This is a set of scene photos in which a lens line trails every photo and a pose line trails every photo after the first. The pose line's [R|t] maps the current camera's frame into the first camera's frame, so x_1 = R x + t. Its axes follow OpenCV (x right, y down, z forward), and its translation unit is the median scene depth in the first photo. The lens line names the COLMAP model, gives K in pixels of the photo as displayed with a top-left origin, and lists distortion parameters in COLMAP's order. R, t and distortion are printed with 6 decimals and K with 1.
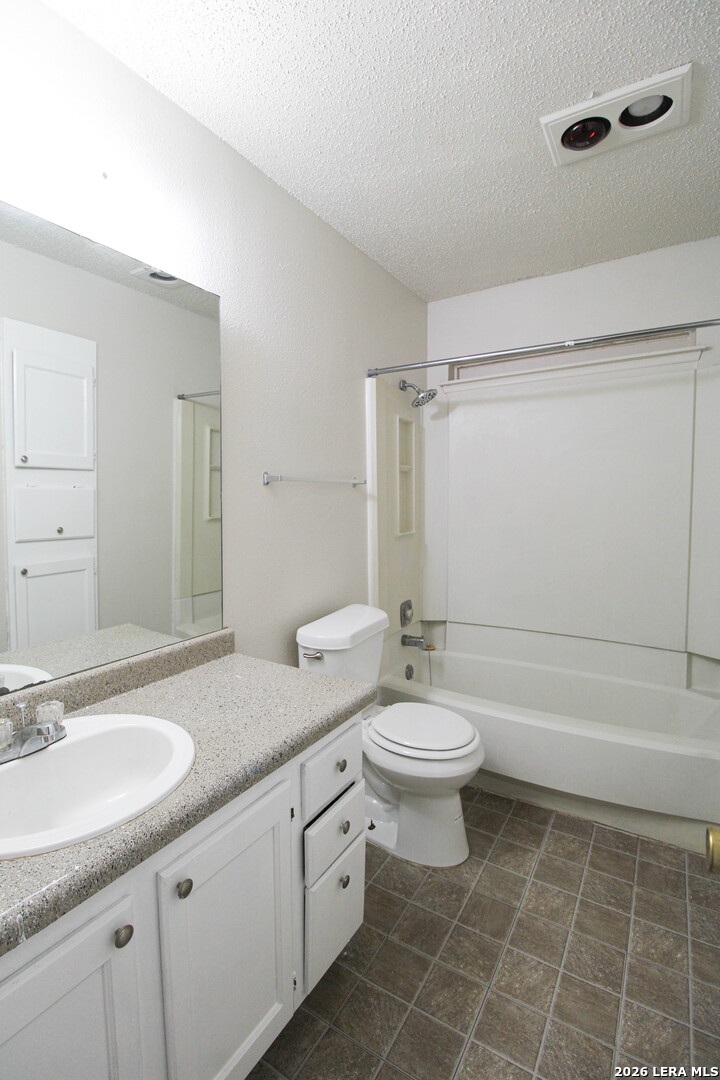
lens RADIAL K [[500.3, 0, 364.9], [0, 500.3, 535.5], [0, 0, 1]] dist [-0.028308, -0.000979]
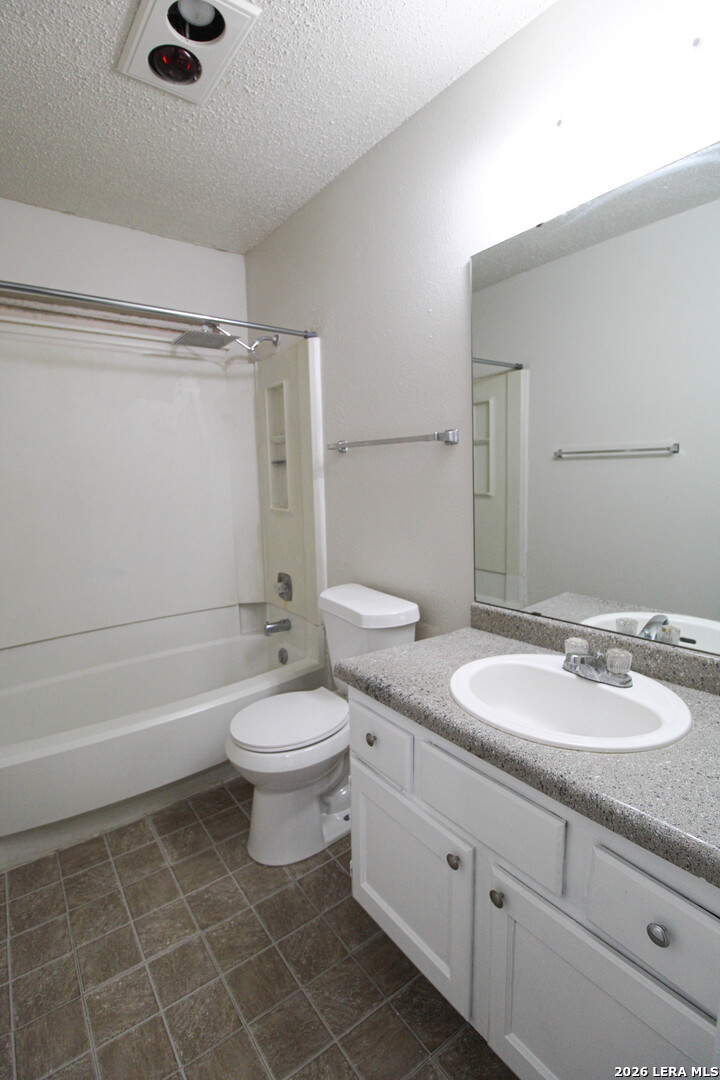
lens RADIAL K [[500.3, 0, 366.0], [0, 500.3, 539.8], [0, 0, 1]] dist [-0.028308, -0.000979]
pose [[-0.378472, 0.129098, -0.916566, 0.827717], [-0.050669, 0.985852, 0.159779, -0.106175], [0.924225, 0.106913, -0.366576, 1.358355]]
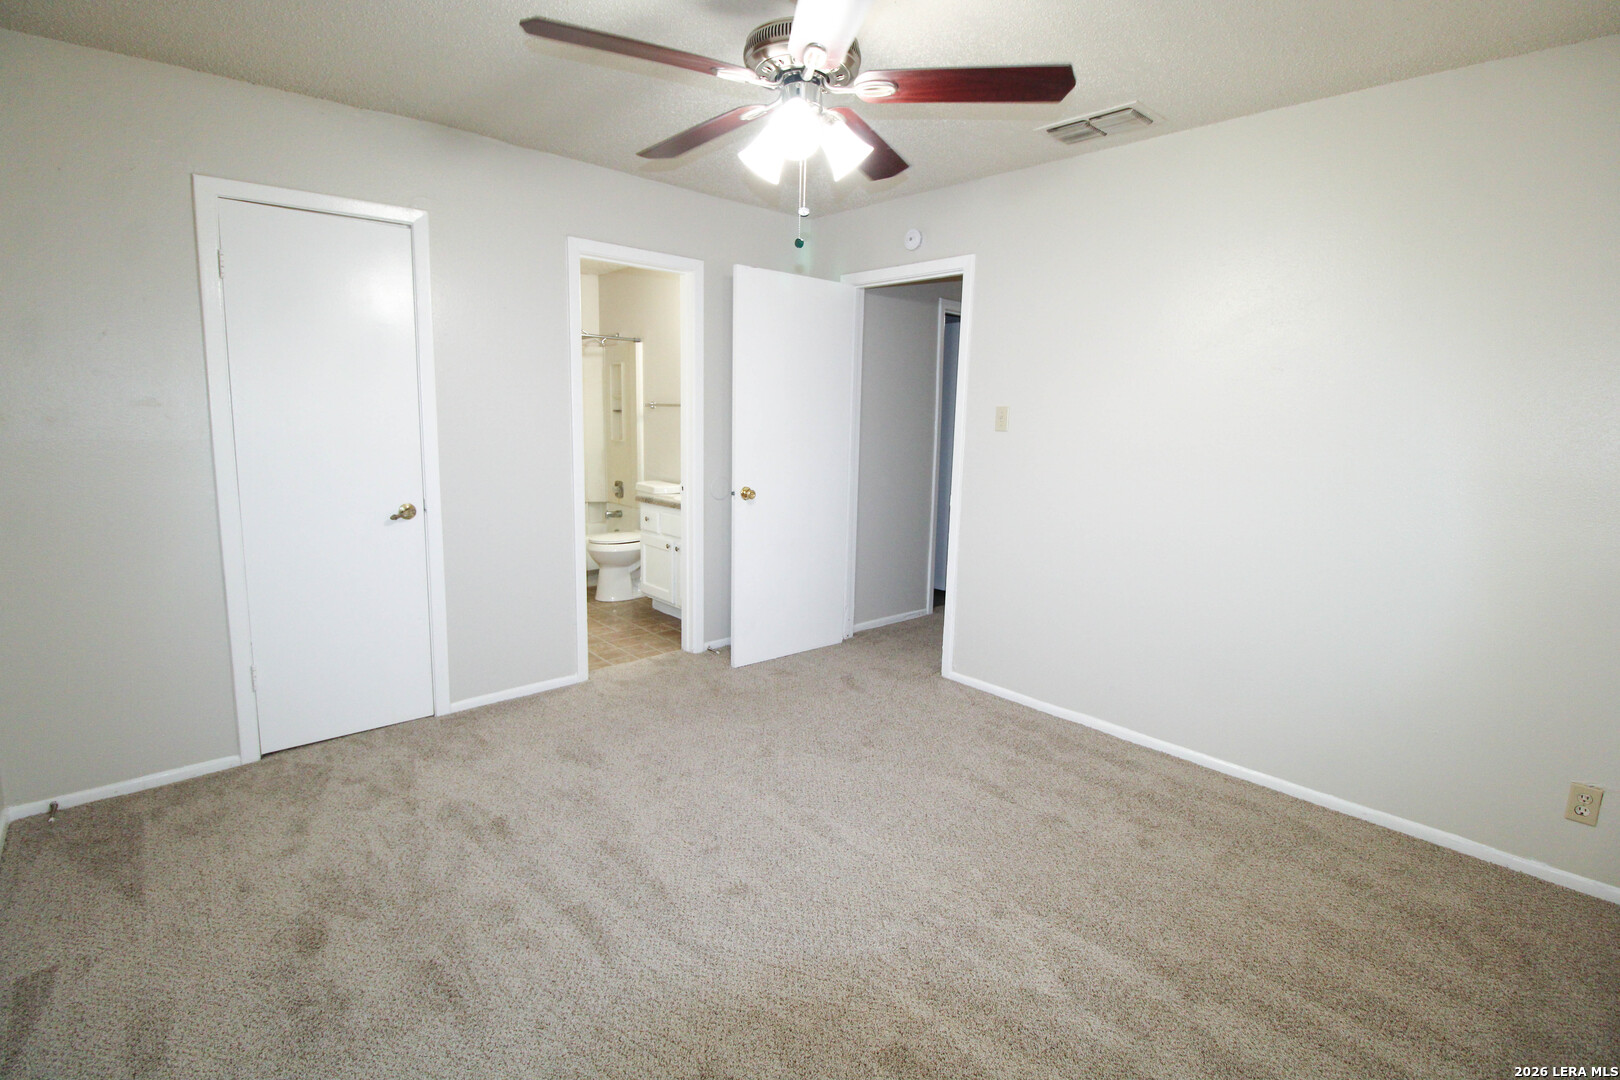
lens RADIAL K [[750.4, 0, 815.8], [0, 750.4, 538.1], [0, 0, 1]] dist [-0.028308, -0.000979]
pose [[-0.306179, 0.141621, -0.941381, 2.135160], [-0.097947, 0.978938, 0.179127, -0.186661], [0.946922, 0.147050, -0.285859, 2.198117]]
